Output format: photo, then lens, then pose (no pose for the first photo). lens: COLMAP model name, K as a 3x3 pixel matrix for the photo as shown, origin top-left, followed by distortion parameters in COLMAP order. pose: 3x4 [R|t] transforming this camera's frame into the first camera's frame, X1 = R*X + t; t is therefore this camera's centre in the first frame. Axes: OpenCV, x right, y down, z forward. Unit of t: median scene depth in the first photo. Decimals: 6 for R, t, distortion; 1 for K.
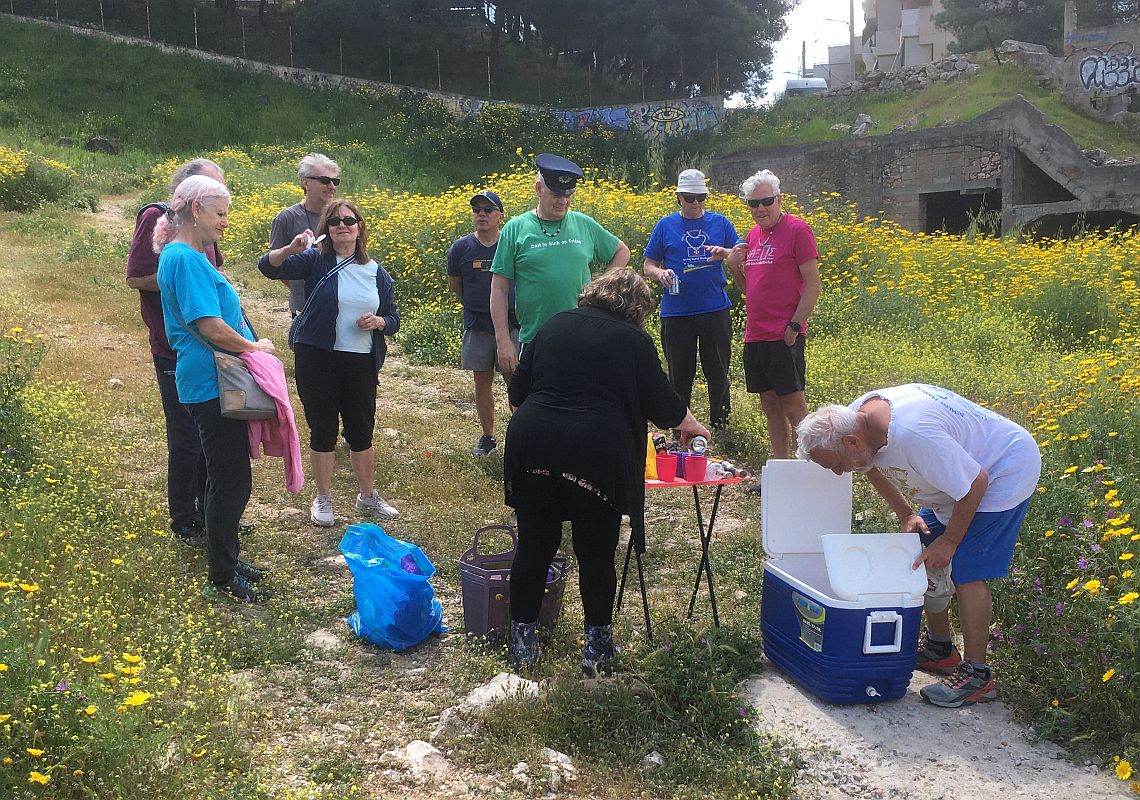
lens RADIAL K [[1240.9, 0, 630.4], [0, 1240.9, 494.2], [0, 0, 1]] dist [0.032368, 0.000000]
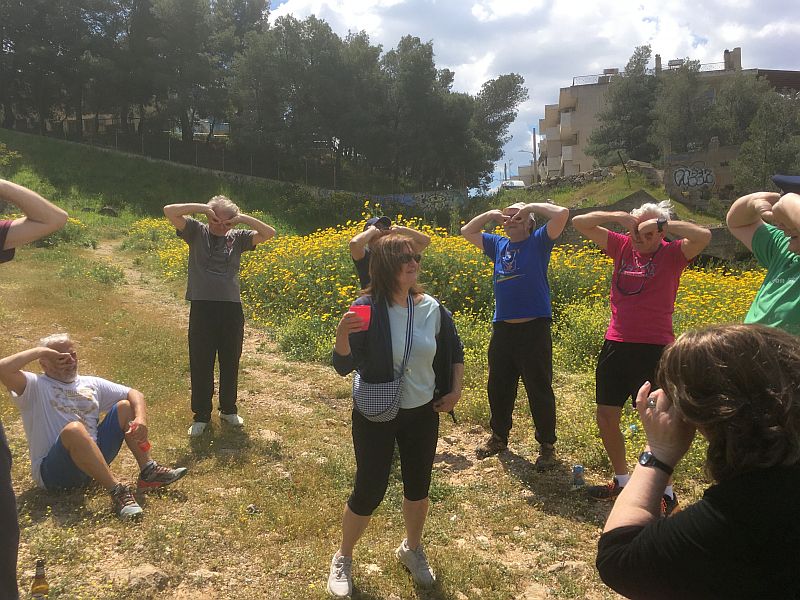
lens RADIAL K [[671.6, 0, 410.4], [0, 671.6, 300.3], [0, 0, 1]] dist [0.061995, -0.097523]
pose [[0.999886, 0.009322, 0.011903, -0.017527], [-0.007372, 0.987963, -0.154518, -0.017926], [-0.013200, 0.154412, 0.987918, 0.091055]]
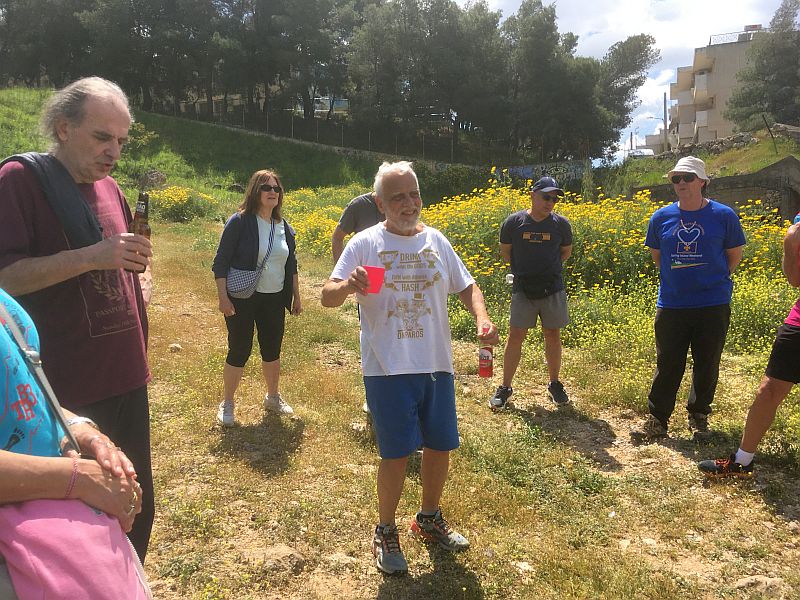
lens RADIAL K [[671.6, 0, 410.4], [0, 671.6, 302.1], [0, 0, 1]] dist [0.061995, -0.097523]
pose [[0.987868, 0.024377, -0.153369, -0.023201], [-0.042031, 0.992712, -0.112941, -0.017890], [0.149498, 0.118017, 0.981694, 0.102345]]
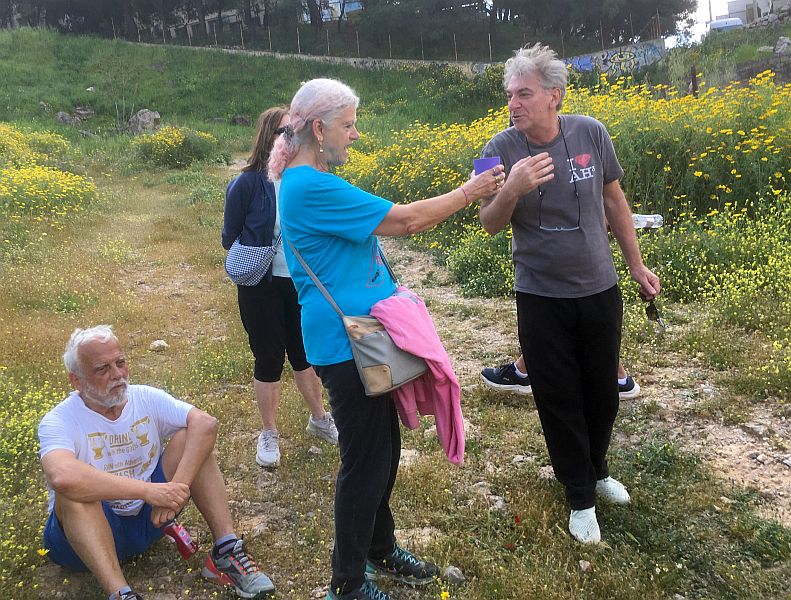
lens RADIAL K [[773.4, 0, 389.7], [0, 773.4, 276.2], [0, 0, 1]] dist [0.025535, 0.000000]
pose [[0.969540, -0.052199, -0.239308, -0.027596], [0.039562, 0.997572, -0.057309, -0.026649], [0.241719, 0.046096, 0.969251, 0.127060]]
